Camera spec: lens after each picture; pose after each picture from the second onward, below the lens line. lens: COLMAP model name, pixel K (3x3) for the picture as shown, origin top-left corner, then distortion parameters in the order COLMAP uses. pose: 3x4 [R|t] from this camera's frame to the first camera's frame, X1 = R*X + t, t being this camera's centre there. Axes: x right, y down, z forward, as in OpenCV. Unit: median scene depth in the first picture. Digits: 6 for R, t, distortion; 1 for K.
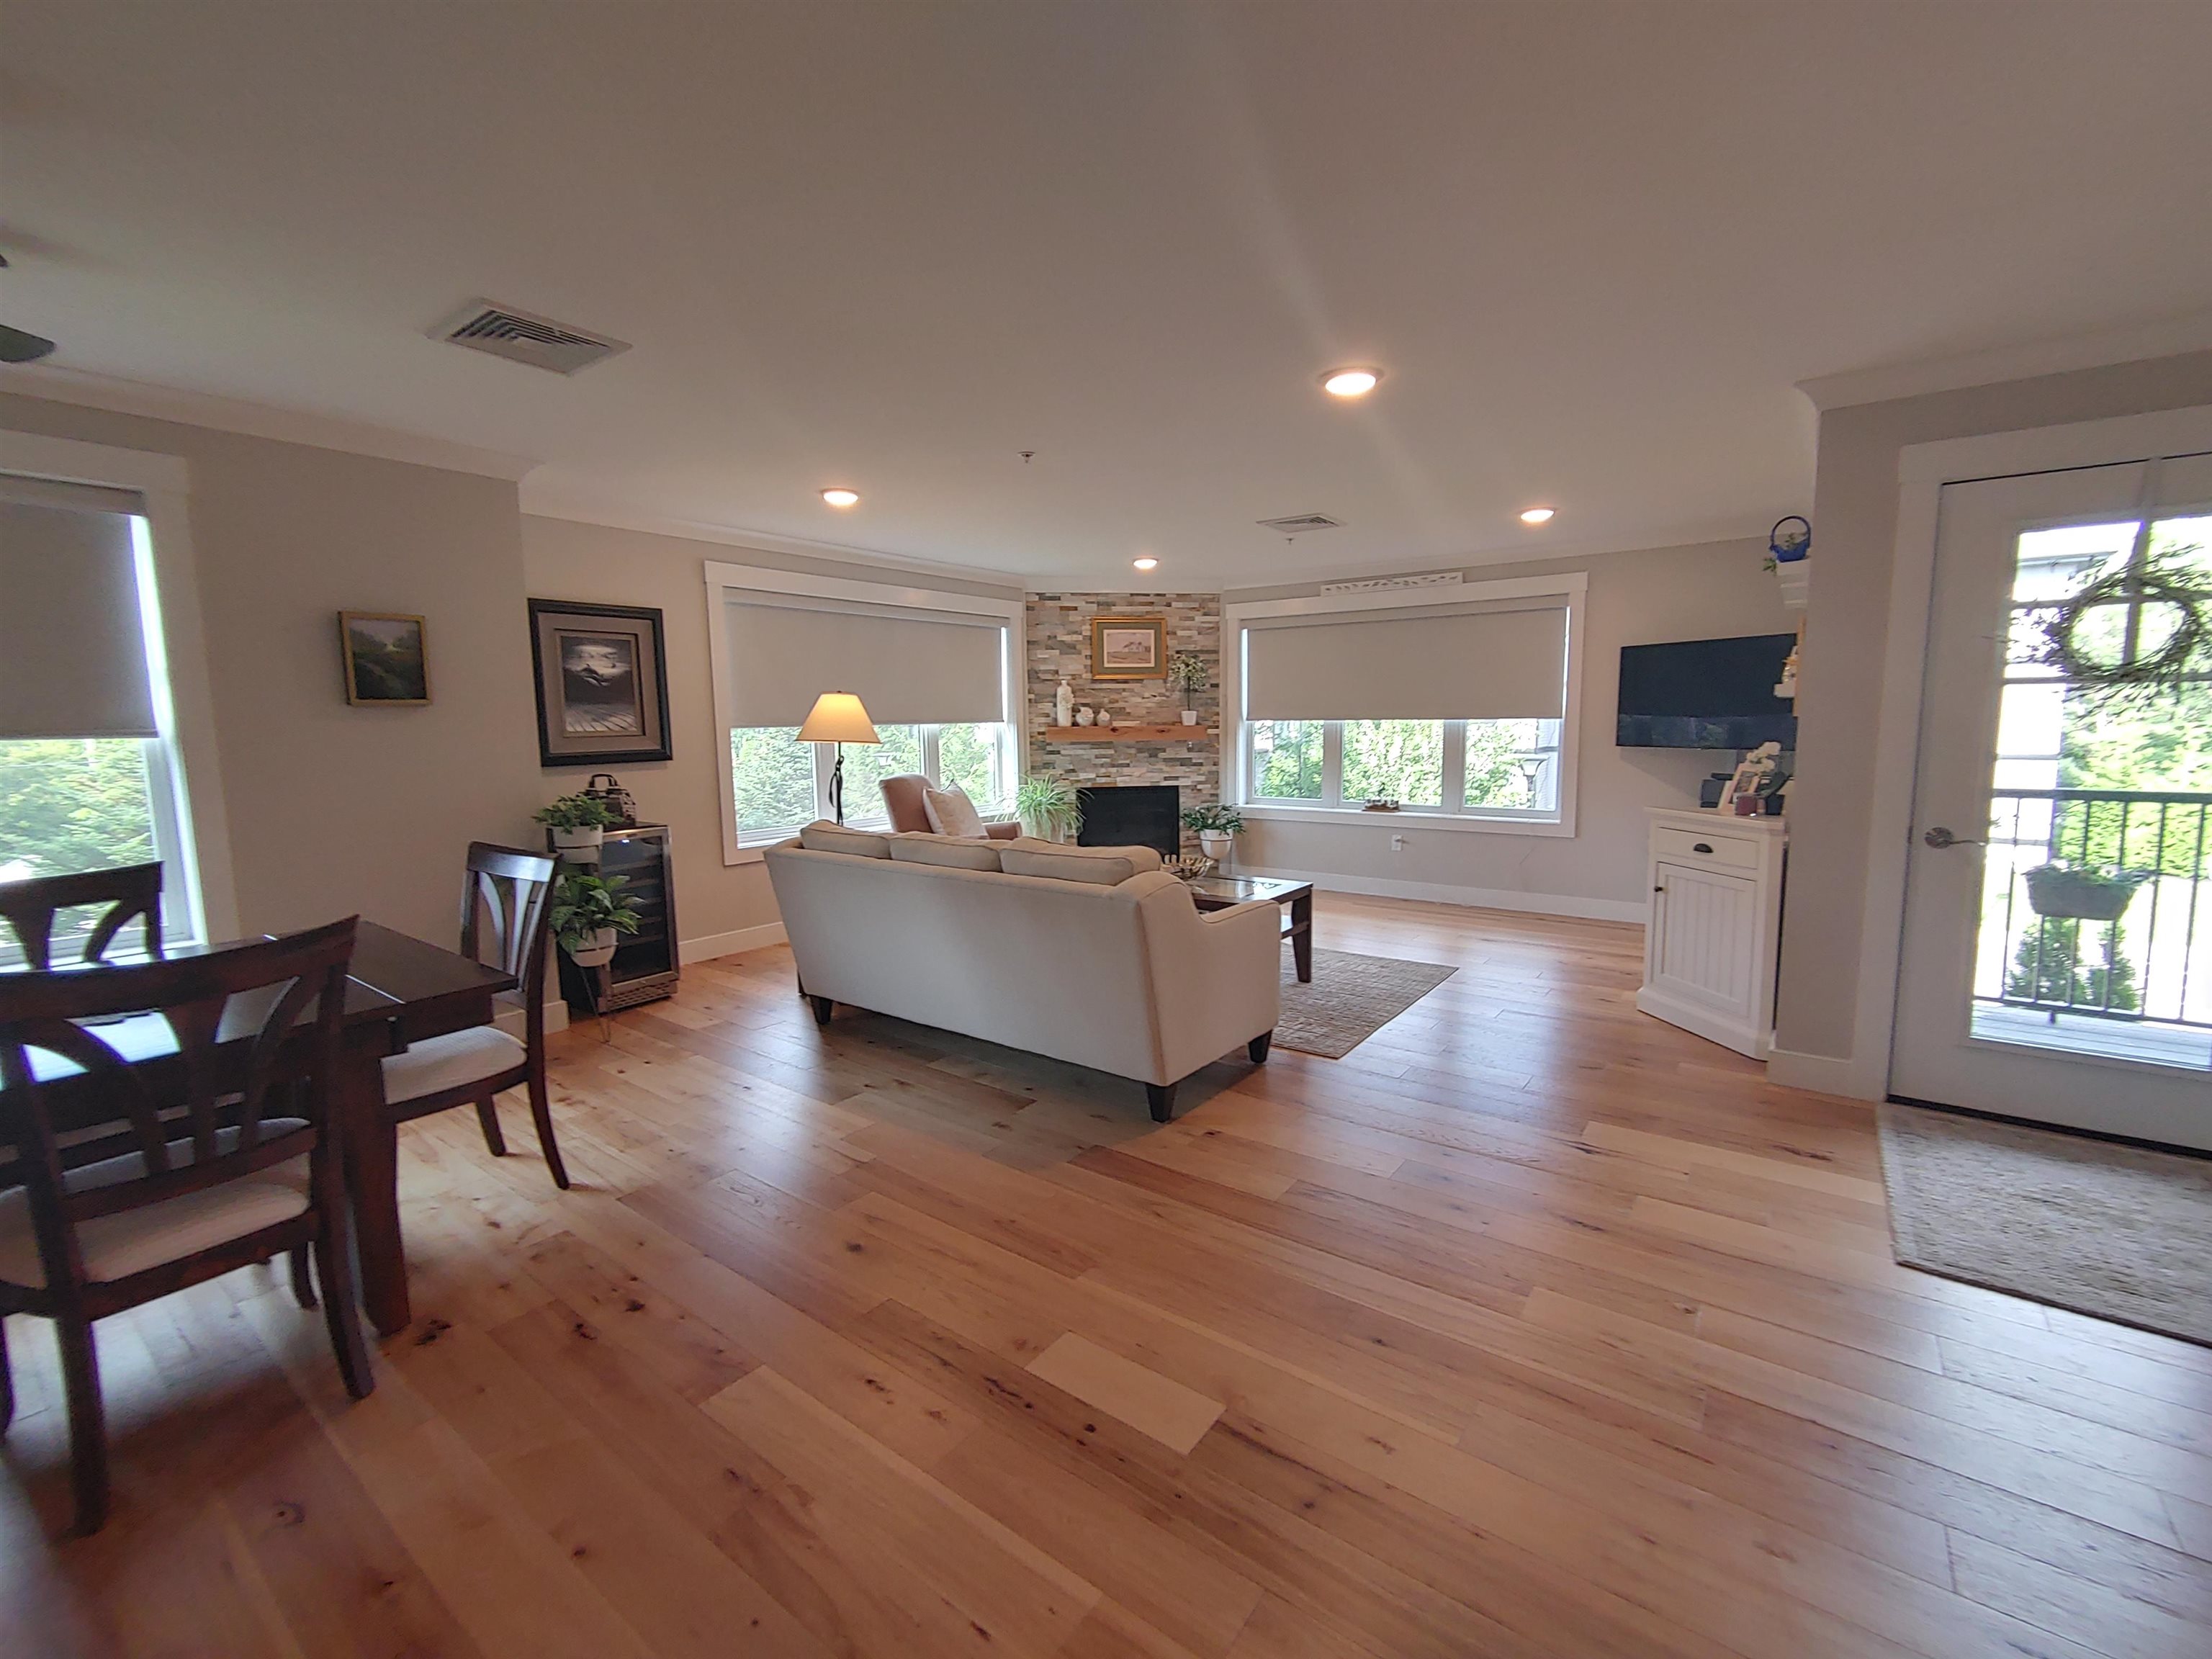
lens RADIAL K [[944.1, 0, 1105.8], [0, 944.1, 825.8], [0, 0, 1]] dist [0.003832, 0.000285]
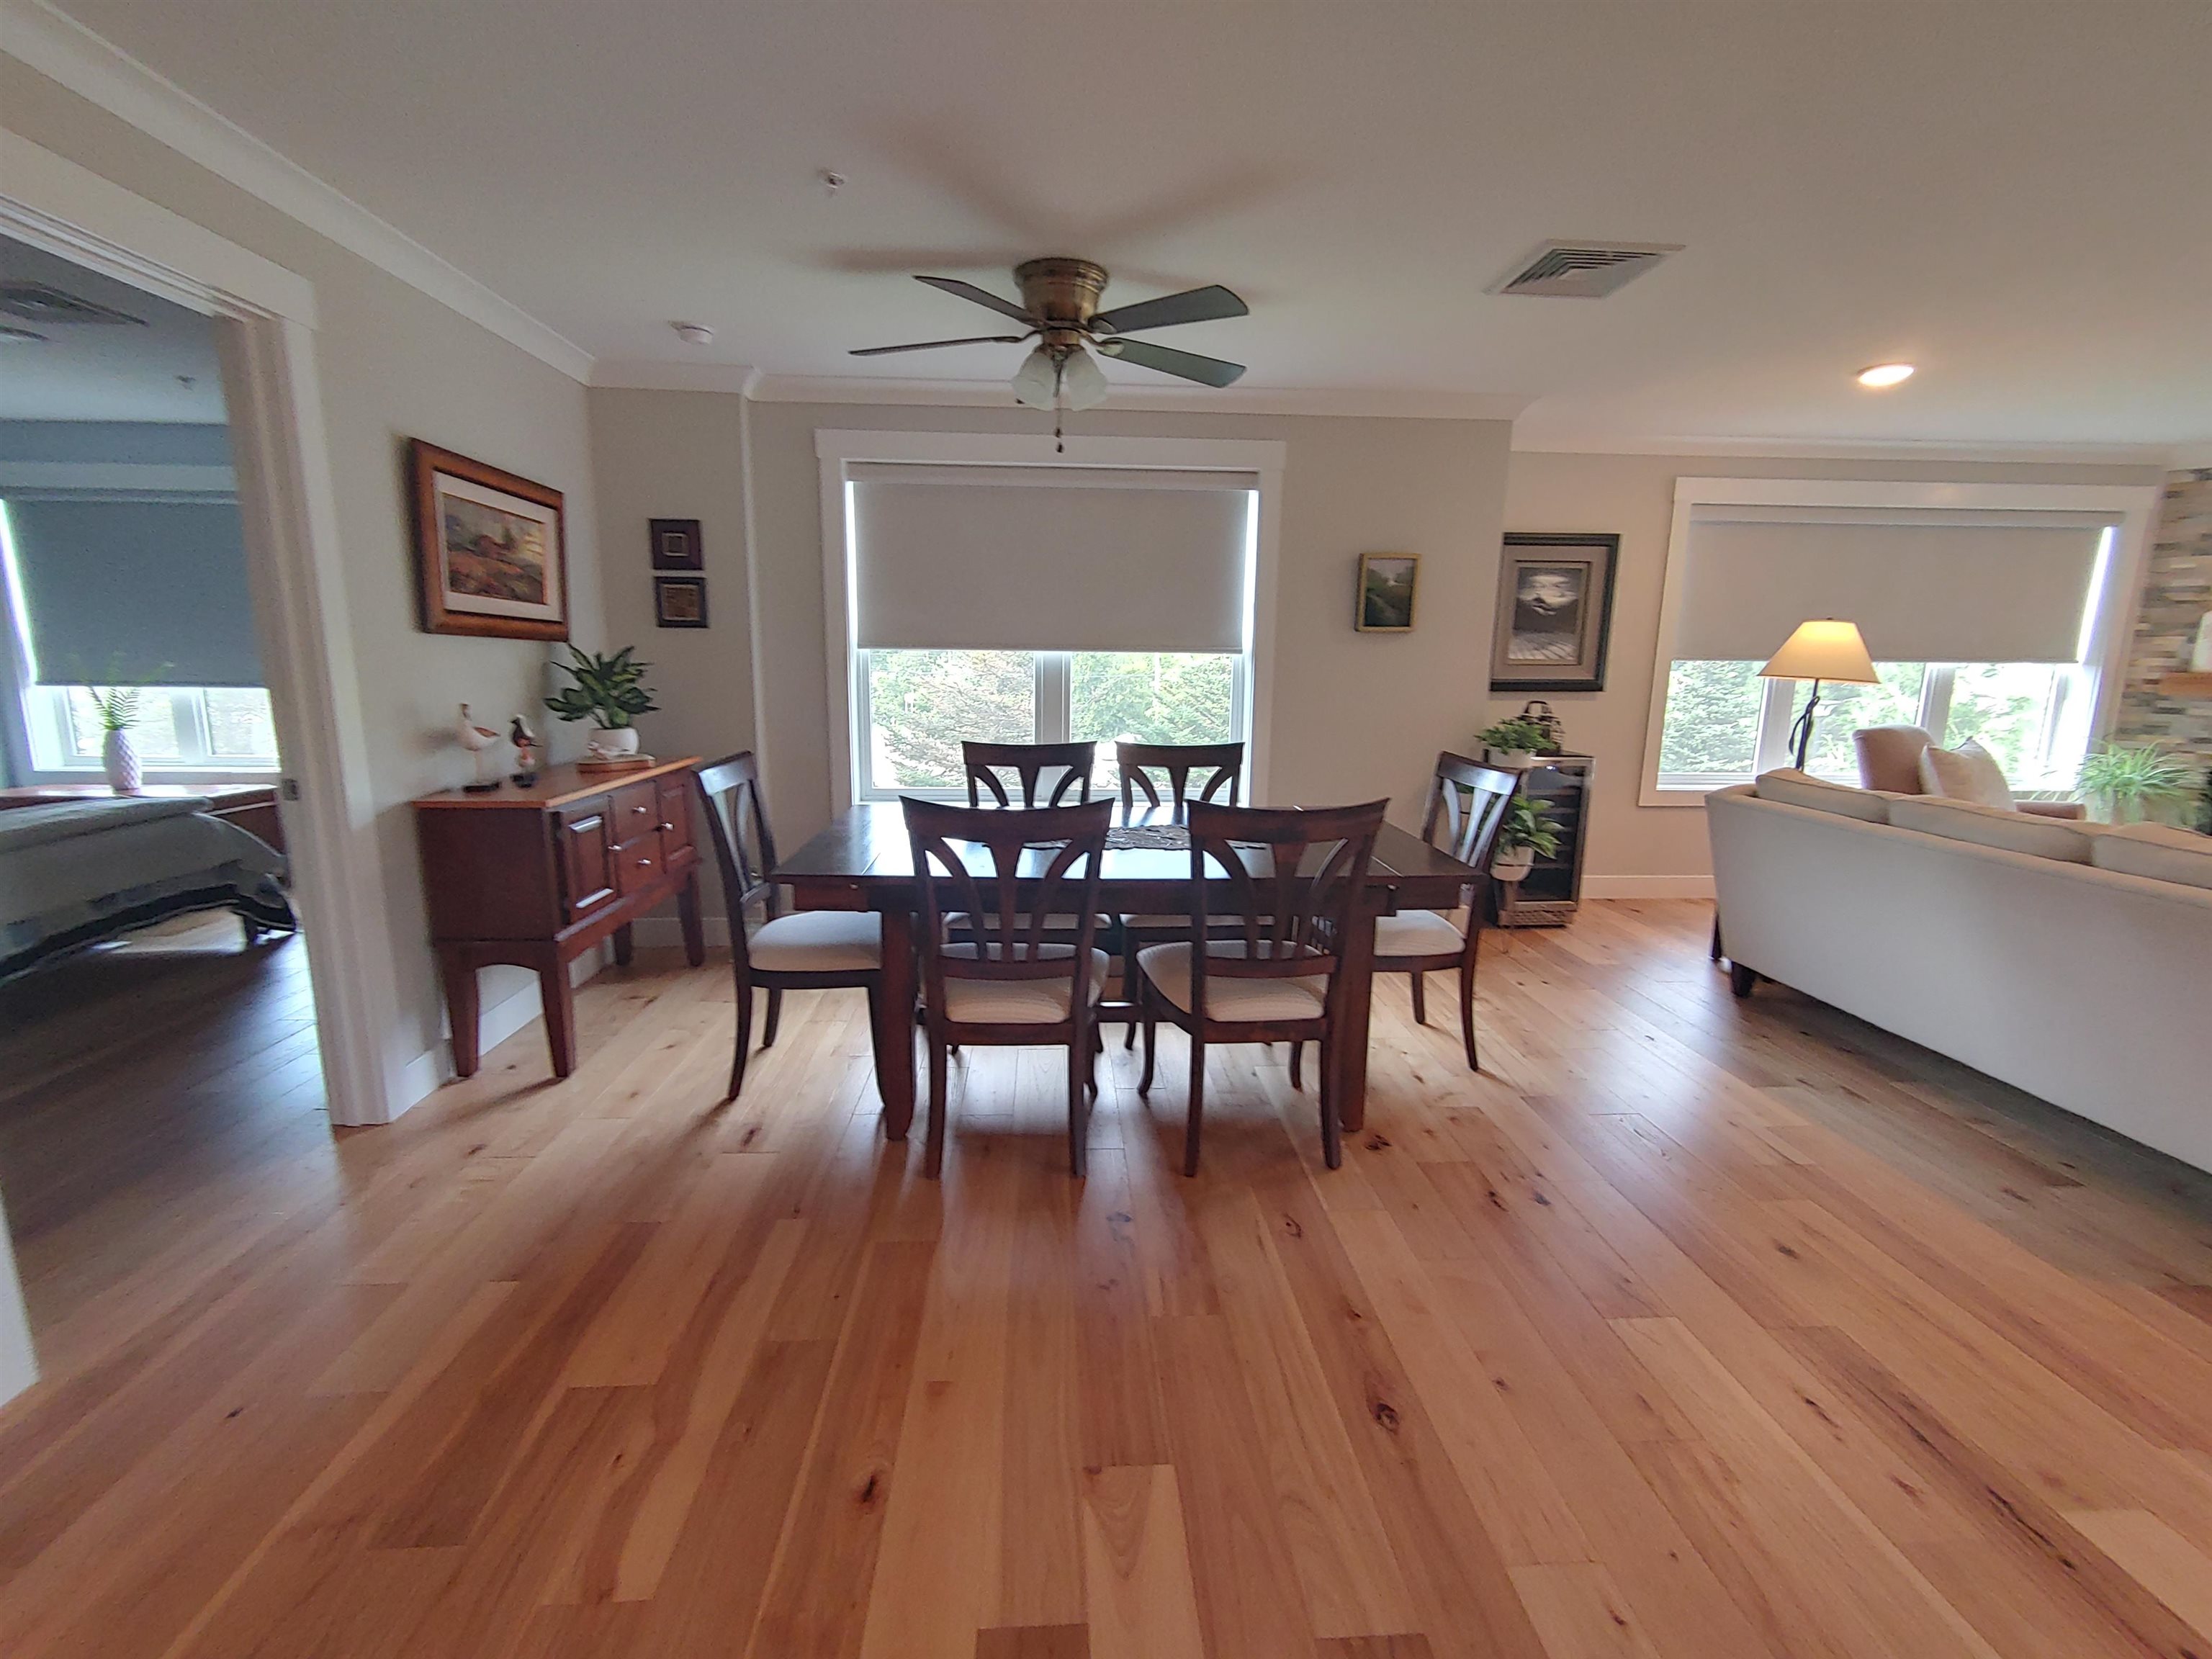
lens RADIAL K [[944.1, 0, 1105.8], [0, 944.1, 825.8], [0, 0, 1]] dist [0.003832, 0.000285]
pose [[0.644508, 0.158267, -0.748038, -0.042945], [-0.107414, 0.987382, 0.116359, 0.011016], [0.757015, 0.005355, 0.653375, -0.034372]]
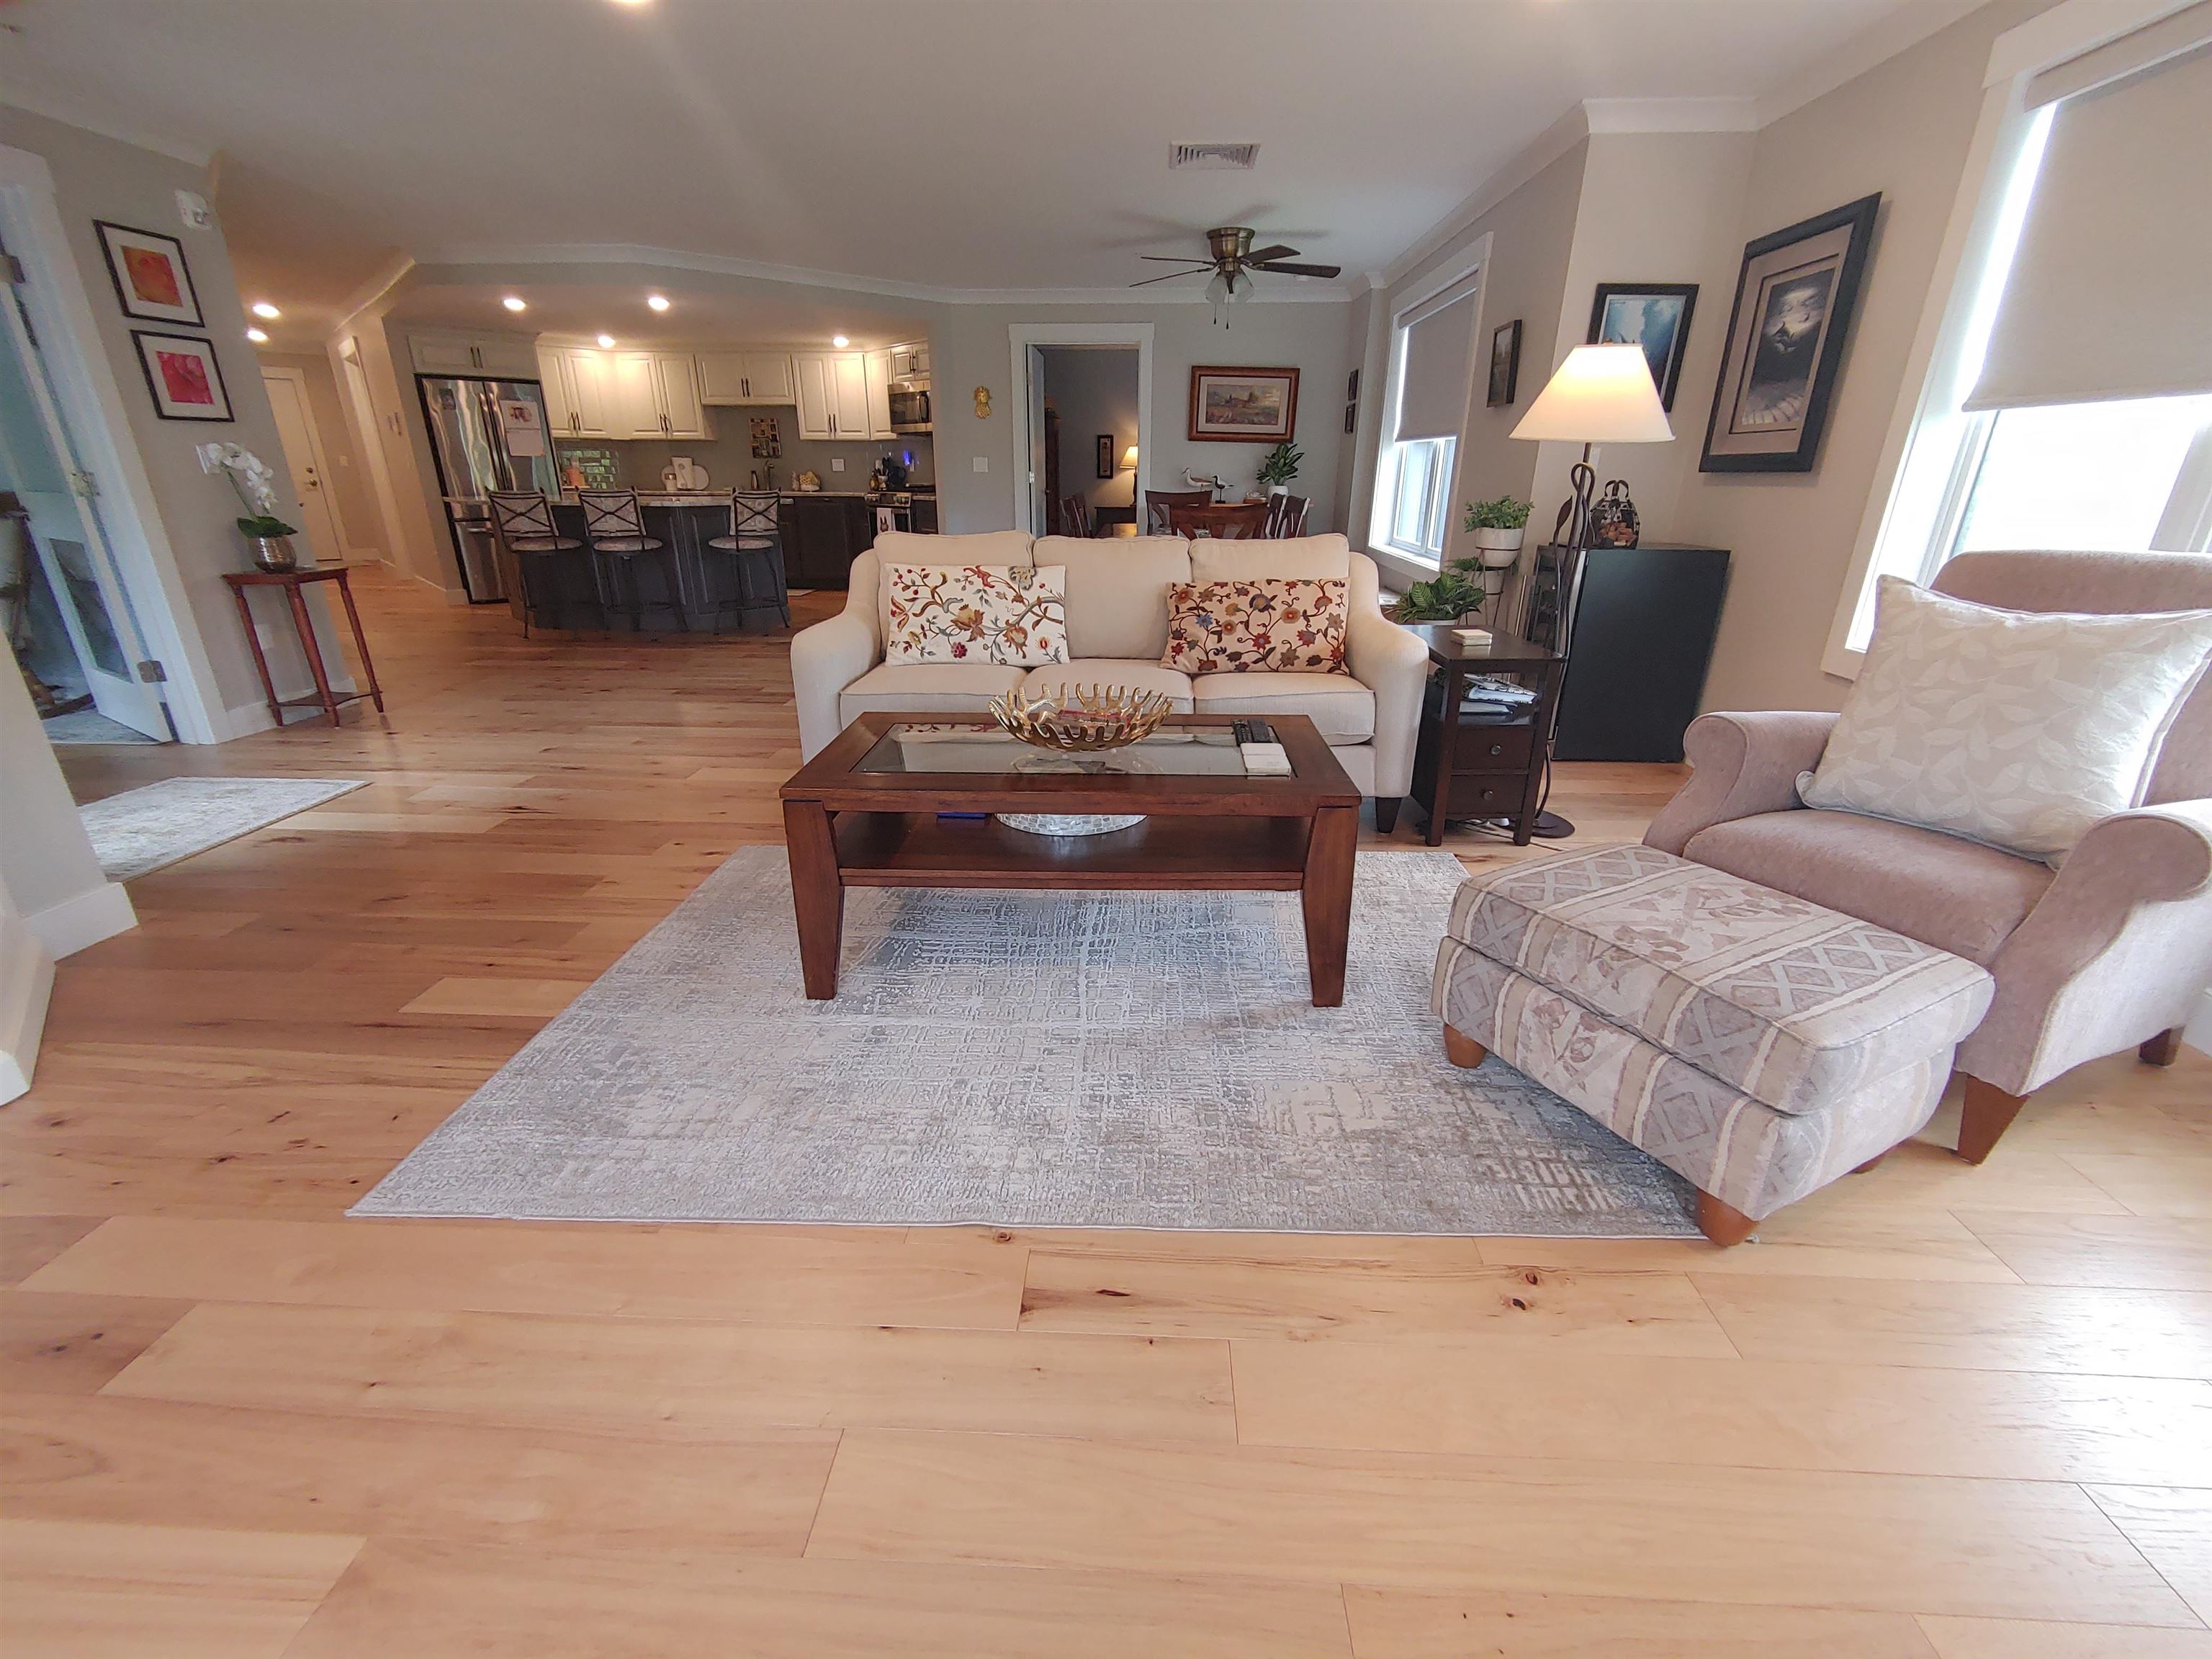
lens RADIAL K [[944.1, 0, 1105.8], [0, 944.1, 825.8], [0, 0, 1]] dist [0.003832, 0.000285]
pose [[-0.827325, 0.207916, -0.521828, 0.346201], [-0.058935, 0.891721, 0.448733, -0.132716], [0.558624, 0.402001, -0.725489, 1.492821]]
